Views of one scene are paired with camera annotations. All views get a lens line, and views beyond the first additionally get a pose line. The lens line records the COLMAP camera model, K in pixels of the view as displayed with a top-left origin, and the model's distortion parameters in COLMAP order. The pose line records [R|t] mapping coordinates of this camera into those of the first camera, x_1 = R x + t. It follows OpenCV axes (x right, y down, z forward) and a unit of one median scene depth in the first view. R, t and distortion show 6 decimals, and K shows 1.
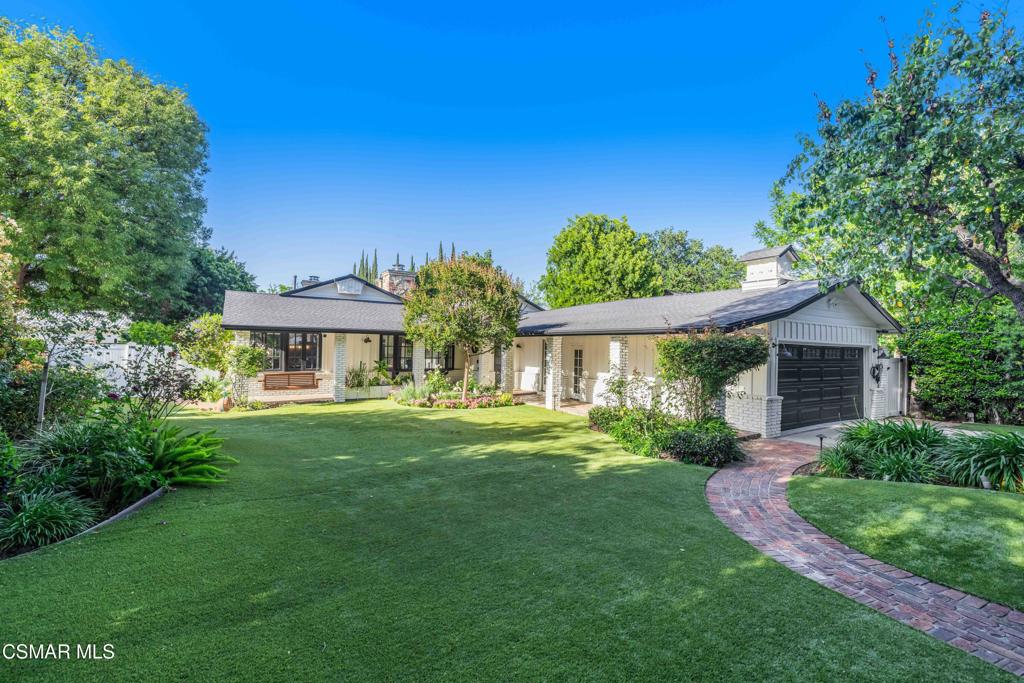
lens RADIAL K [[429.8, 0, 509.6], [0, 429.8, 343.9], [0, 0, 1]] dist [0.000115, 0.000040]
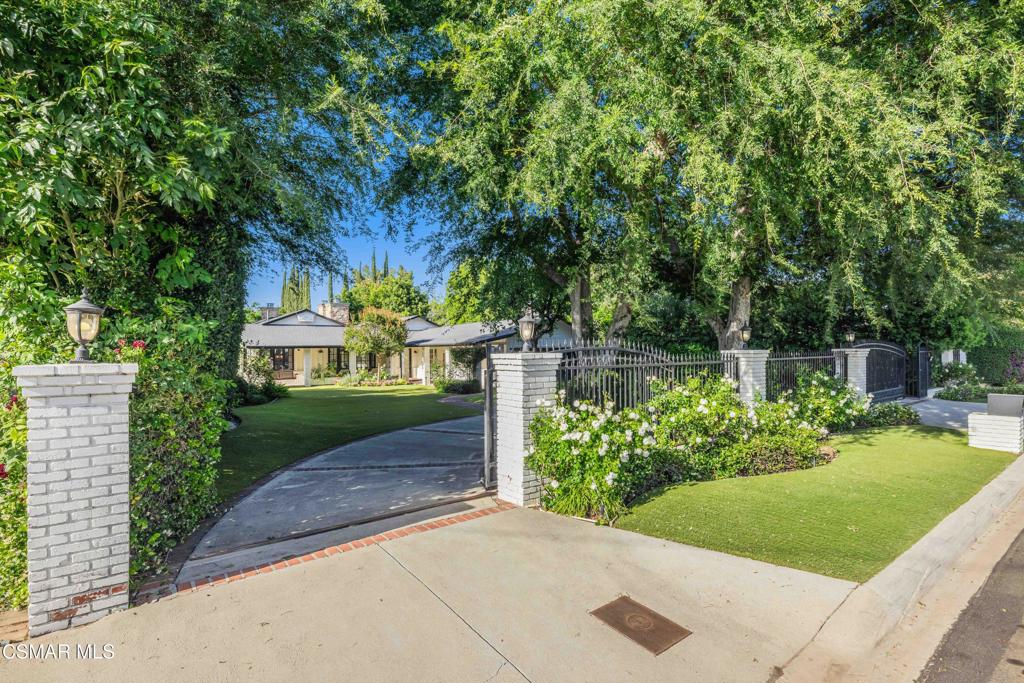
lens RADIAL K [[483.6, 0, 512.0], [0, 483.6, 341.5], [0, 0, 1]] dist [-0.001224, -0.000048]
pose [[0.993849, -0.028425, 0.107034, 0.225986], [0.029846, 0.999486, -0.011700, -0.003732], [-0.106646, 0.014822, 0.994187, -1.029231]]
